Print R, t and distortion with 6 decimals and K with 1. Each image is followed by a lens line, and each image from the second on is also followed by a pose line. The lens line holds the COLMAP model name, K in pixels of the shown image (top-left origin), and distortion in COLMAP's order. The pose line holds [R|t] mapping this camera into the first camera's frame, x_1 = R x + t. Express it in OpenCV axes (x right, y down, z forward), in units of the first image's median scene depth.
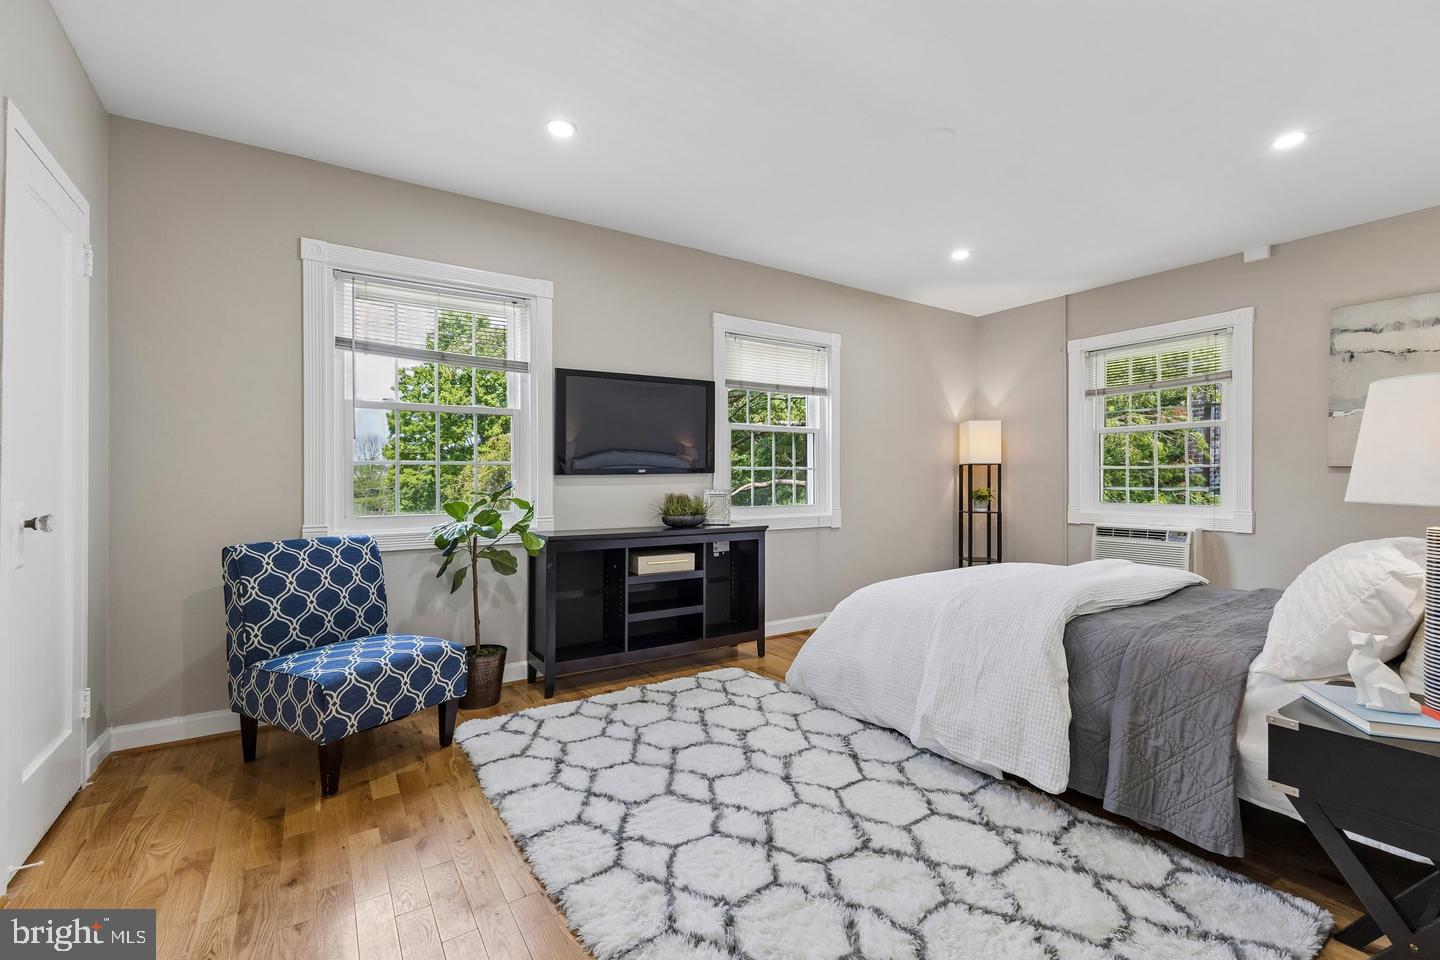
lens RADIAL K [[628.7, 0, 715.6], [0, 628.7, 482.8], [0, 0, 1]] dist [0.007754, -0.001816]
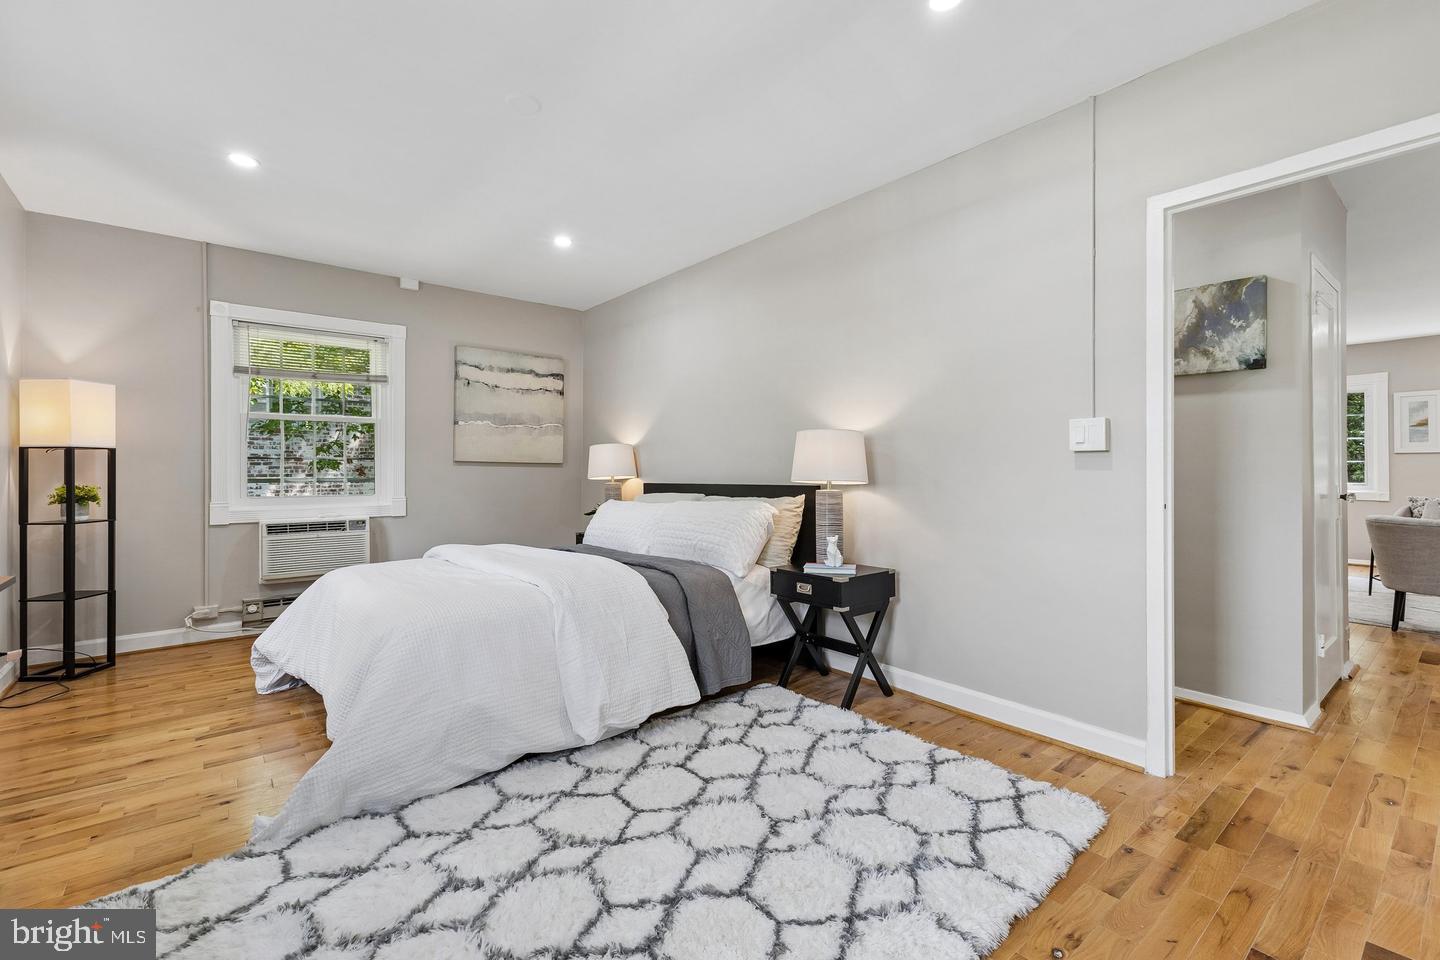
lens RADIAL K [[628.7, 0, 724.6], [0, 628.7, 470.6], [0, 0, 1]] dist [0.007754, -0.001816]
pose [[-0.124518, -0.001431, 0.992216, -0.660444], [0.006242, 0.999978, 0.002225, -0.007336], [-0.992198, 0.006470, -0.124507, 0.891899]]
